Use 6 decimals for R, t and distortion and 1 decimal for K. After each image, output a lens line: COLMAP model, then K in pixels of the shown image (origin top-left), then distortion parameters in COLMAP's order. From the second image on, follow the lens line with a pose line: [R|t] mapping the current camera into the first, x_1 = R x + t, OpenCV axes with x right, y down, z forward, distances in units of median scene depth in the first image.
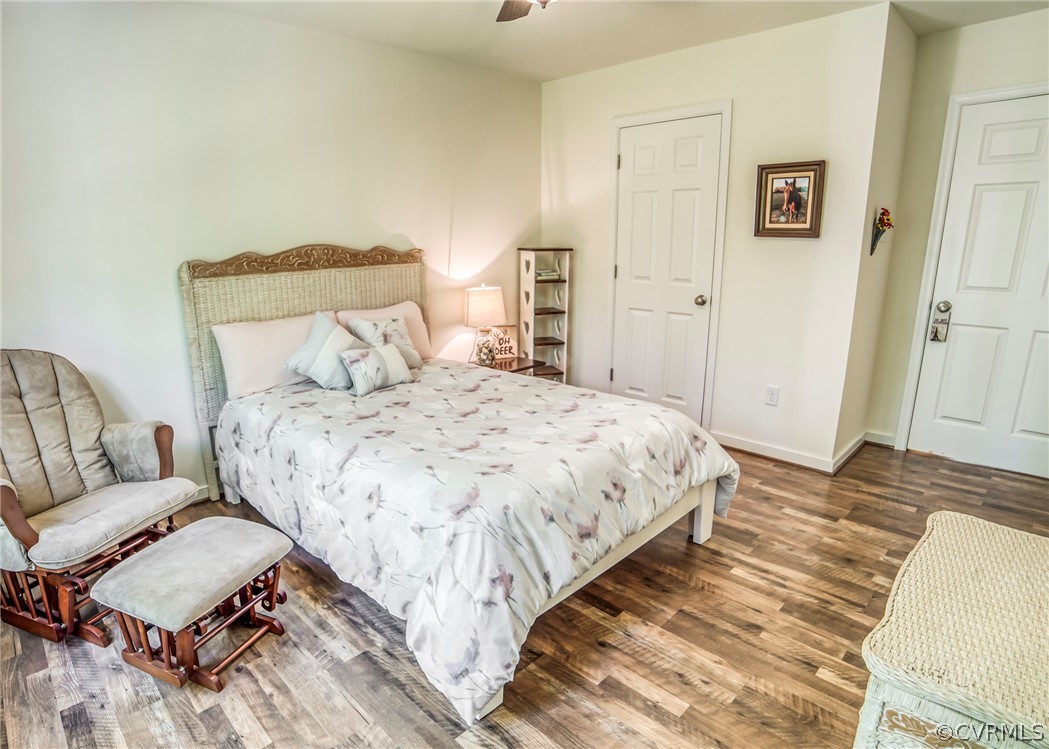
lens RADIAL K [[583.4, 0, 476.0], [0, 583.4, 375.8], [0, 0, 1]] dist [-0.095501, 0.000088]
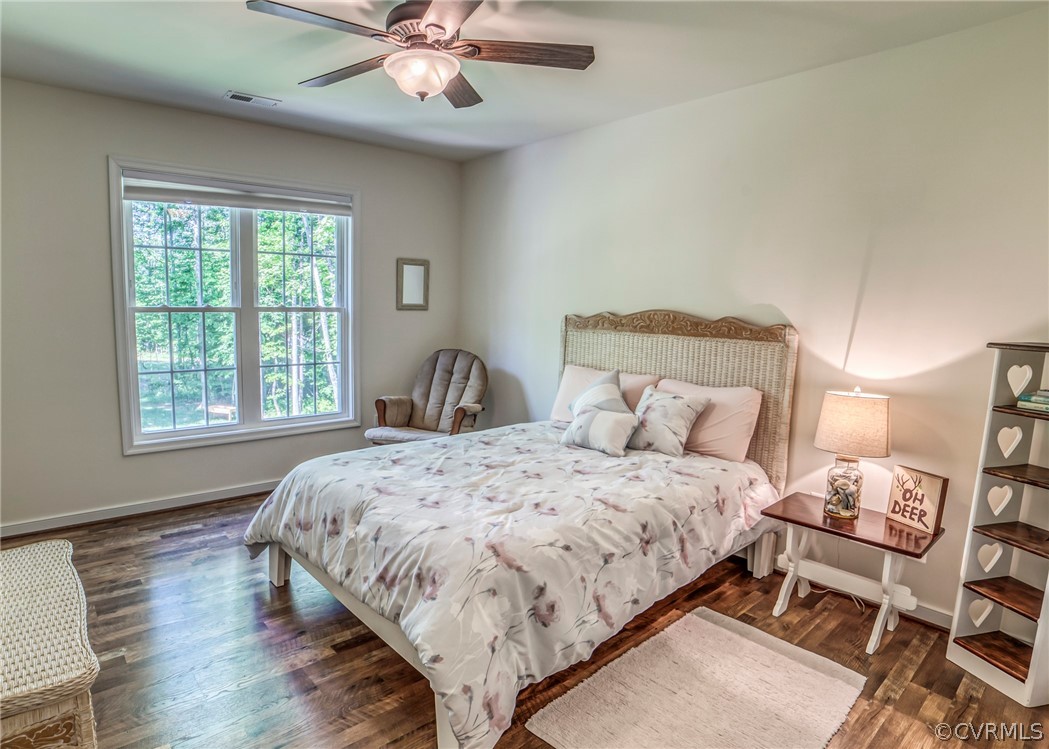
lens RADIAL K [[583.4, 0, 476.0], [0, 583.4, 375.8], [0, 0, 1]] dist [-0.095501, 0.000088]
pose [[-0.071105, 0.141285, -0.987412, 0.695277], [-0.255376, 0.954346, 0.154943, -0.171736], [0.964224, 0.263178, -0.031778, 0.670826]]
